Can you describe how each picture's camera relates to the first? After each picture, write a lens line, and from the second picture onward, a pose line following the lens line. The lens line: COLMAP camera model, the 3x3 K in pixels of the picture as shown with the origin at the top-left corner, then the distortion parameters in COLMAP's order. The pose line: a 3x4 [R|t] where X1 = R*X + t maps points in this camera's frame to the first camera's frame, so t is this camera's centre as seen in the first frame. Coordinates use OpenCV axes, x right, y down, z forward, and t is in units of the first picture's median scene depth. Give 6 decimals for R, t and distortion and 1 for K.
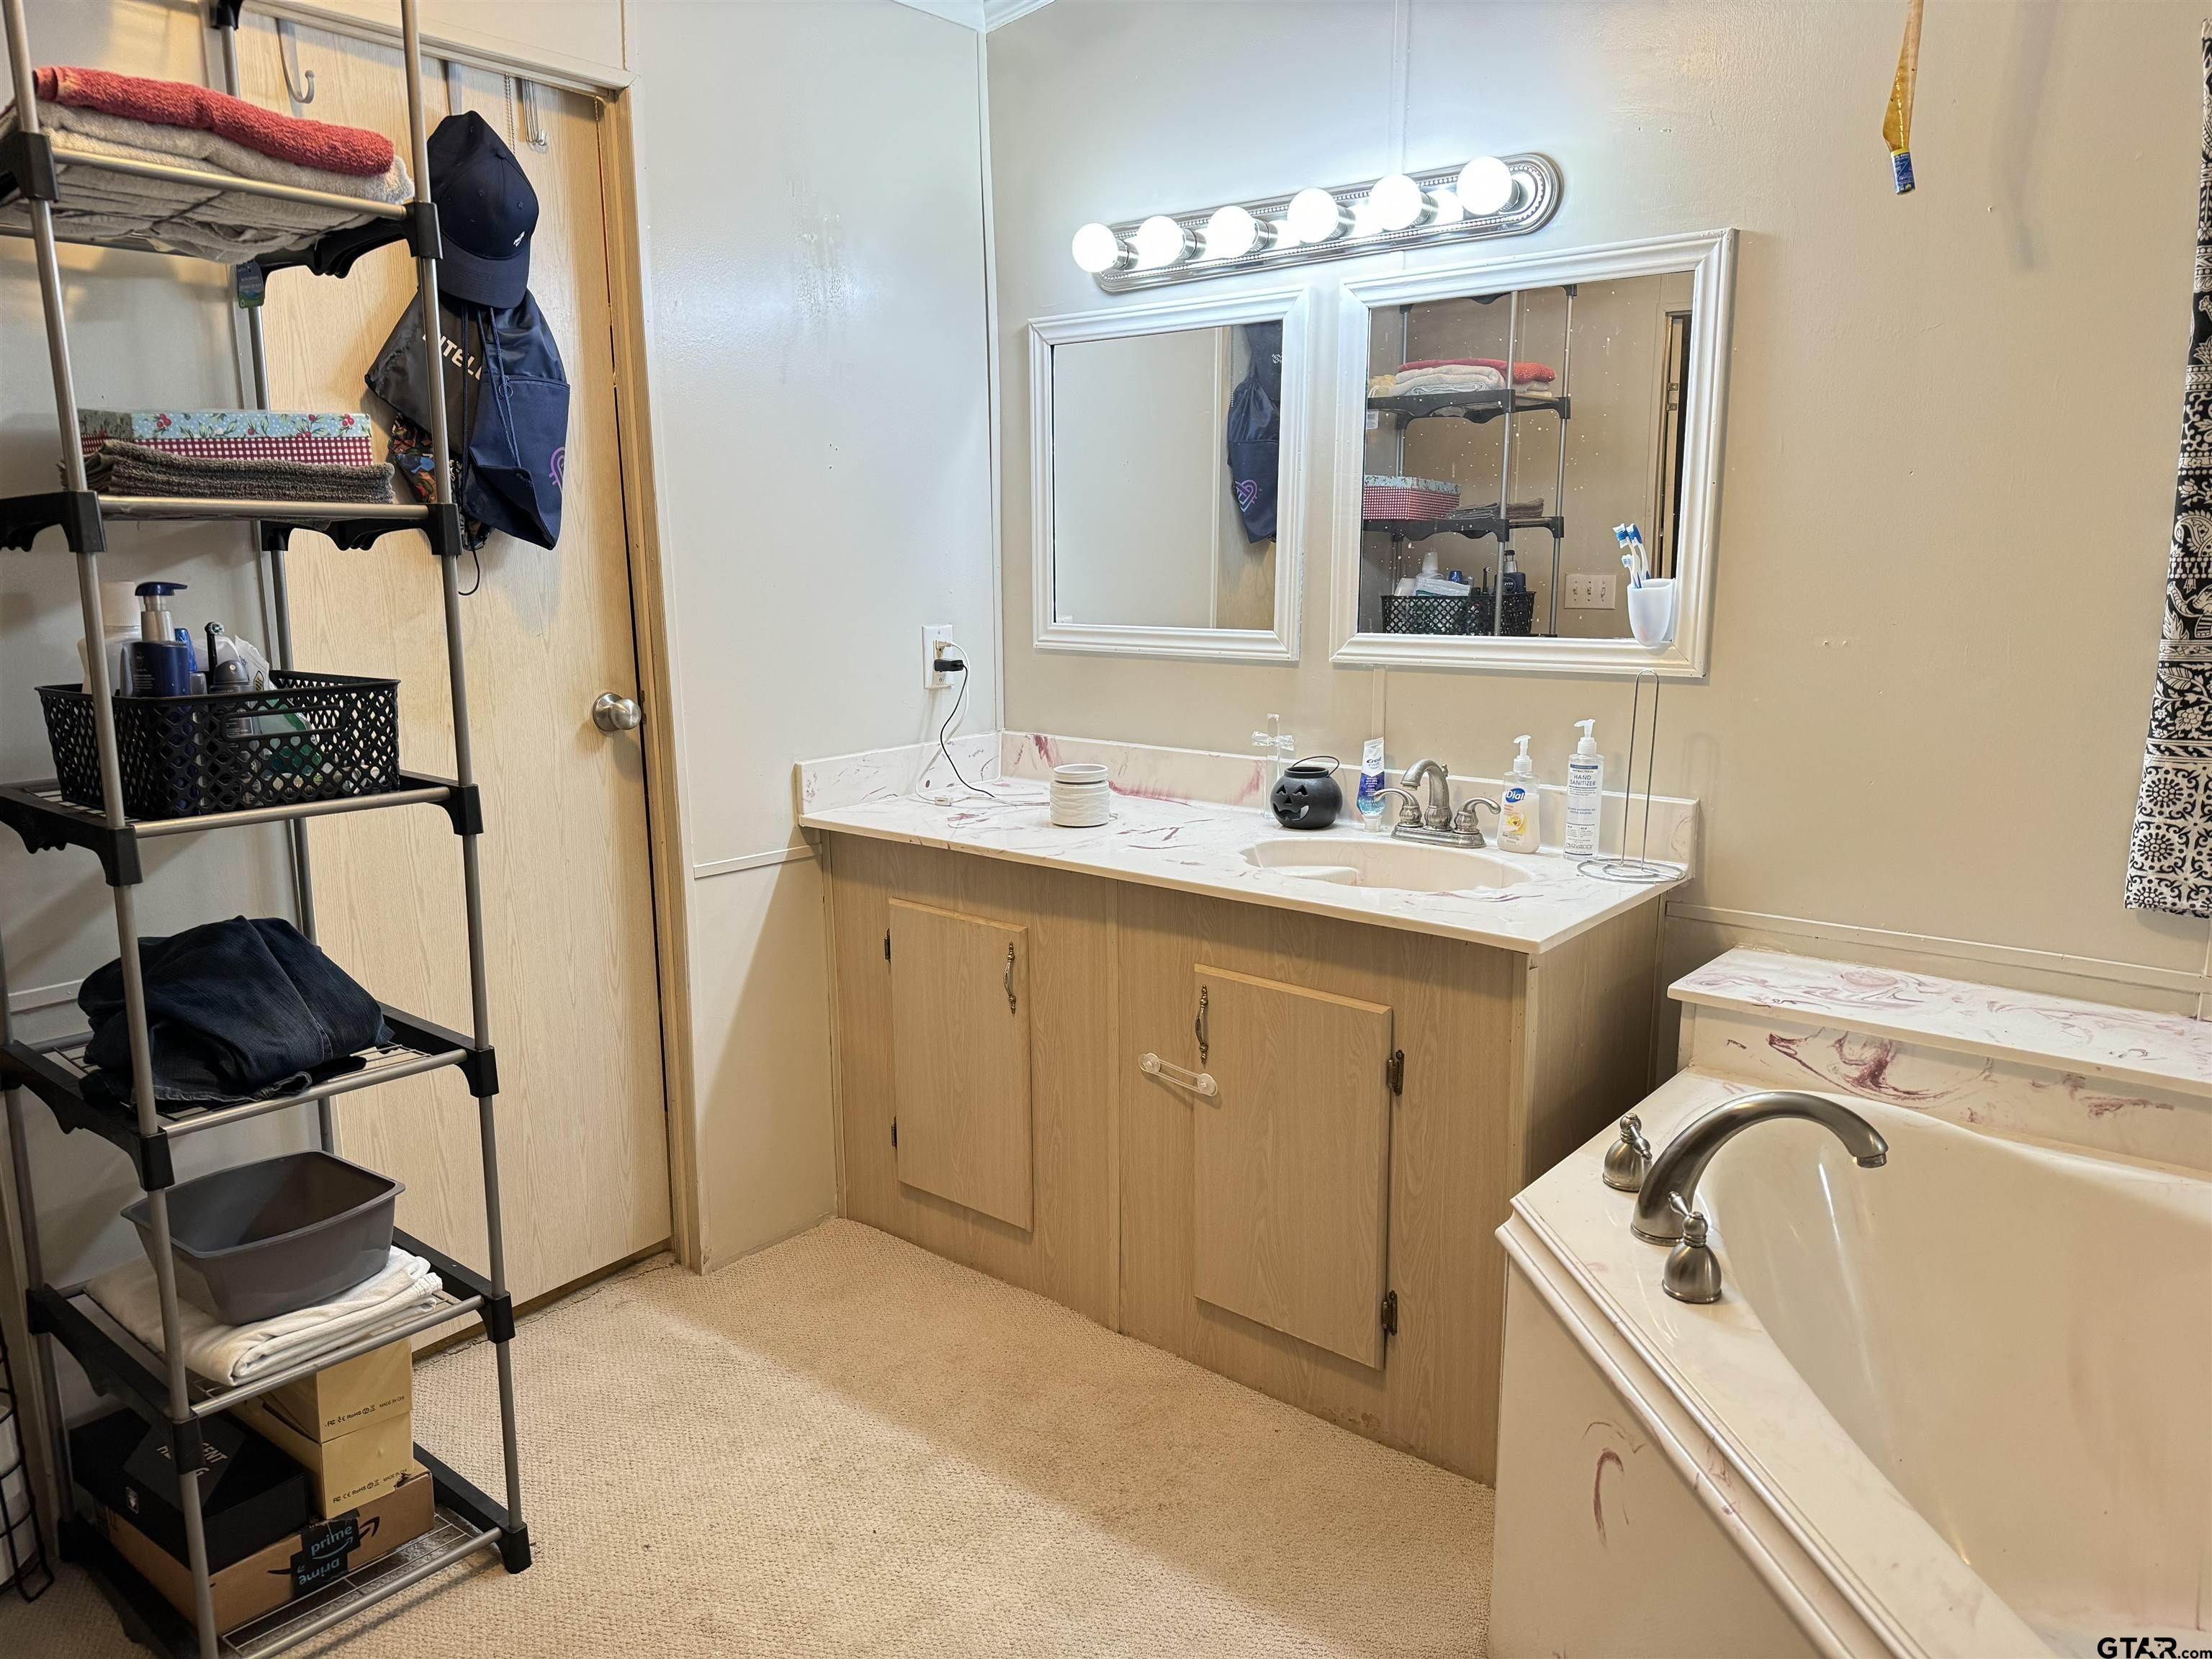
lens RADIAL K [[1556.3, 0, 1115.4], [0, 1556.3, 833.1], [0, 0, 1]] dist [0.004343, -0.008256]
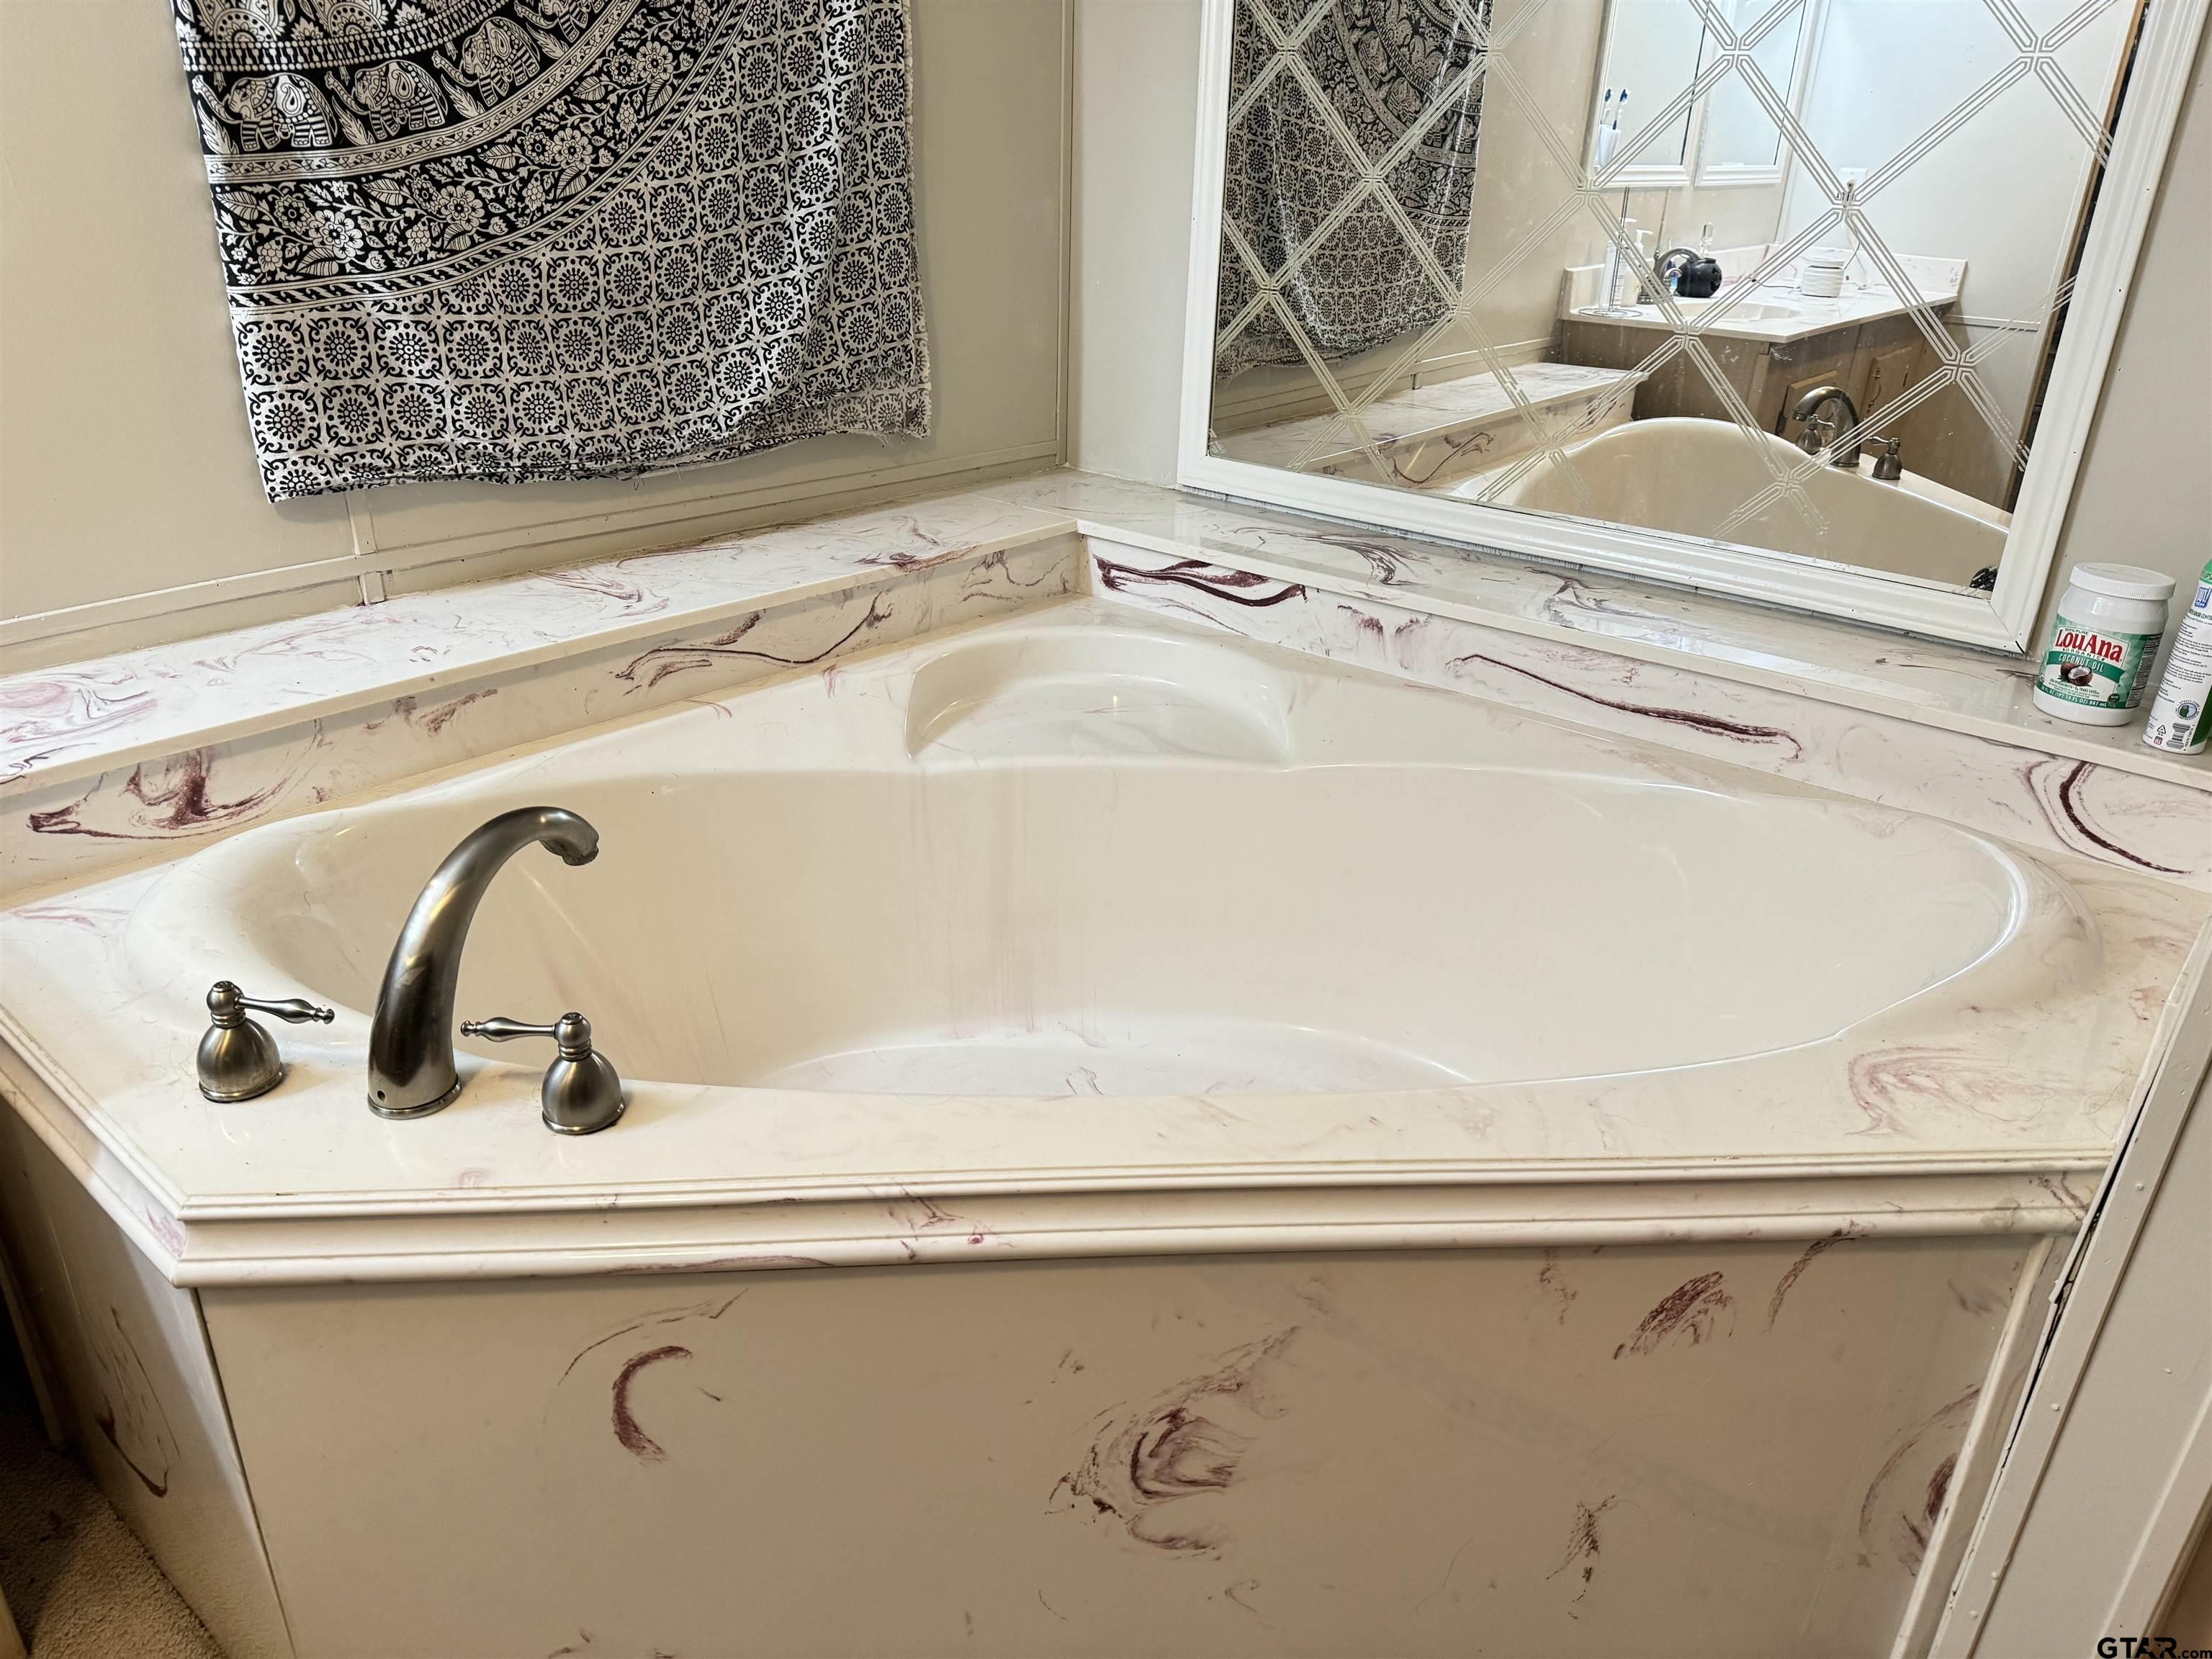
lens RADIAL K [[1556.3, 0, 1114.0], [0, 1556.3, 838.7], [0, 0, 1]] dist [0.004343, -0.008256]
pose [[0.010482, -0.424742, 0.905254, -0.189936], [0.149076, 0.895850, 0.418604, -0.075547], [-0.988770, 0.130564, 0.072709, 0.531580]]
